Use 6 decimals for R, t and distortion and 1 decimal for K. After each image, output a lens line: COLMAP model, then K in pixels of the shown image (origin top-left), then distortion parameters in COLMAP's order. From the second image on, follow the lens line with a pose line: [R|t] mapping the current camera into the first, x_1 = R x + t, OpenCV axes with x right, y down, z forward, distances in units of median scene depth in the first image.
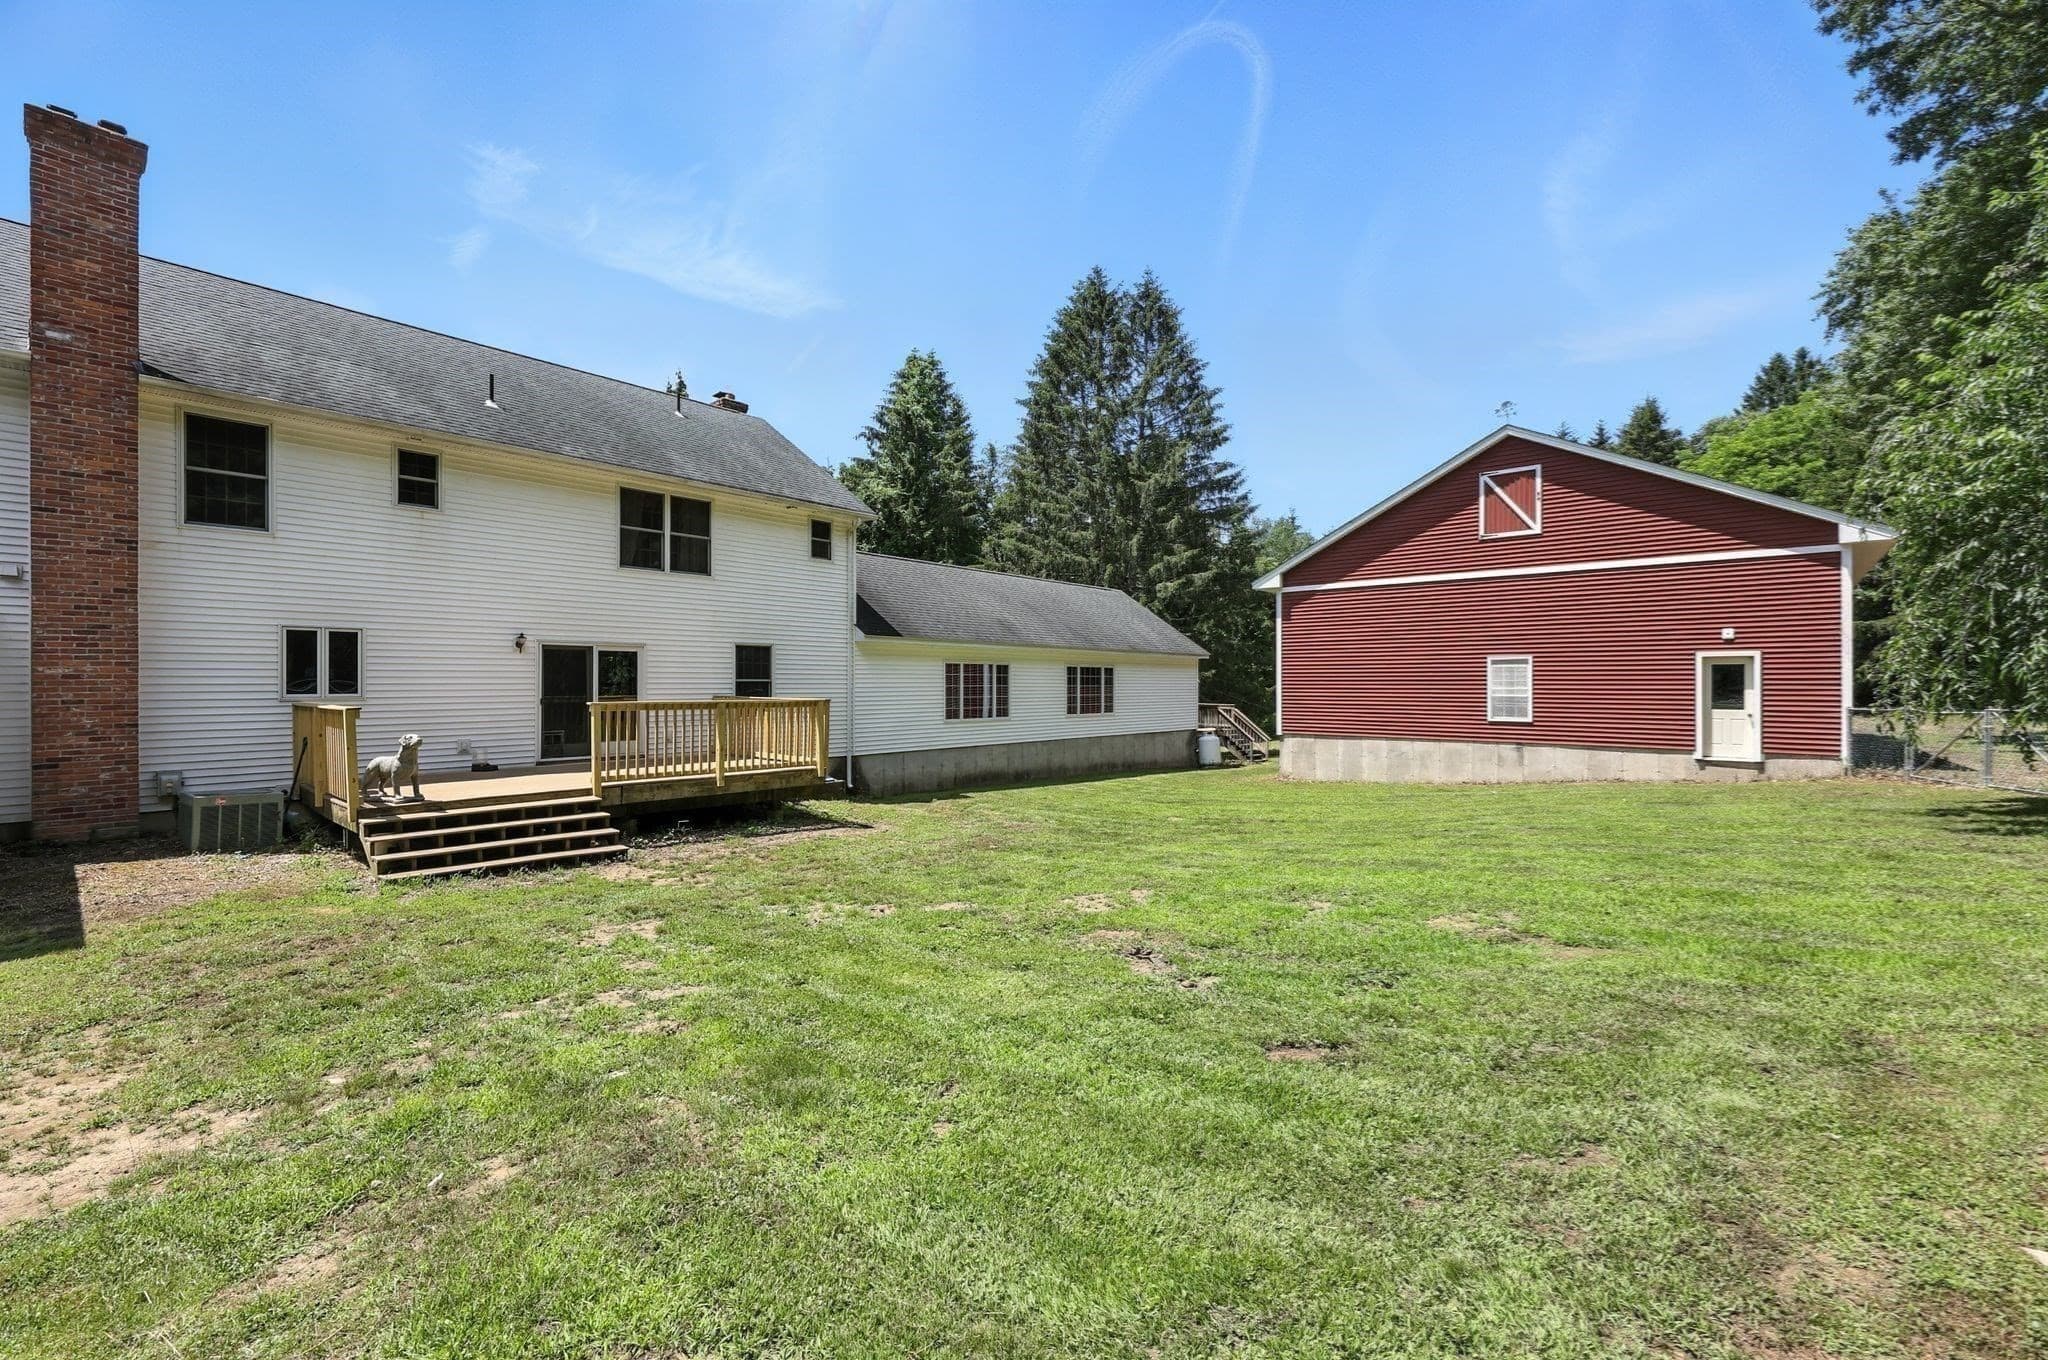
lens RADIAL K [[861.7, 0, 1014.4], [0, 861.7, 675.4], [0, 0, 1]] dist [-0.009478, -0.001310]
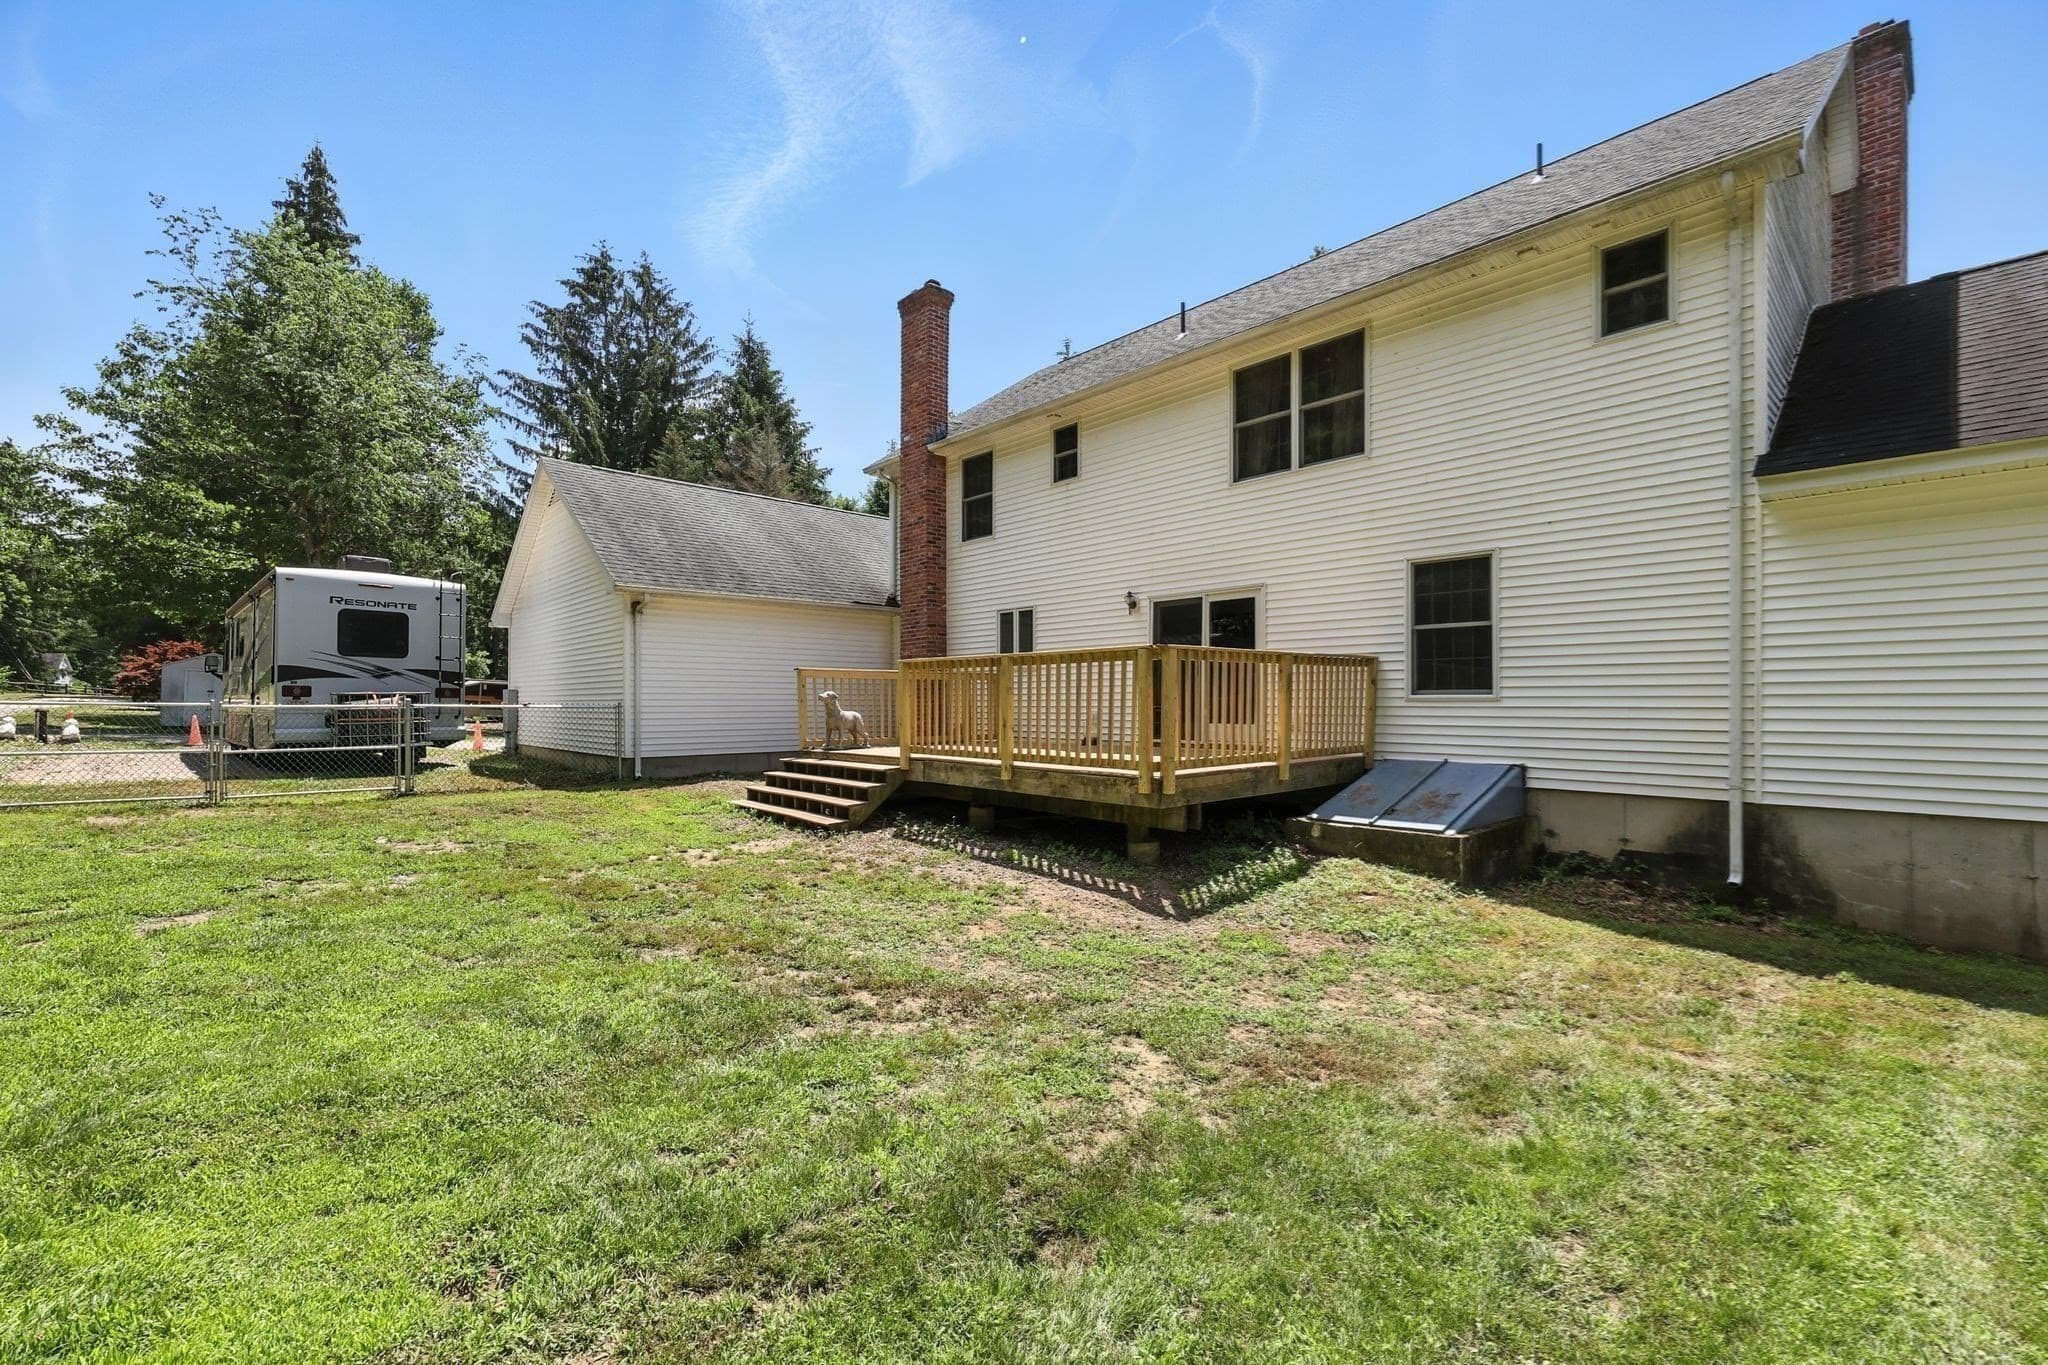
lens RADIAL K [[861.7, 0, 1021.0], [0, 861.7, 697.1], [0, 0, 1]] dist [-0.009478, -0.001310]
pose [[-0.107377, -0.005048, -0.994206, 0.154517], [0.009562, 0.999936, -0.006110, 0.031384], [0.994172, -0.010162, -0.107322, 0.503293]]
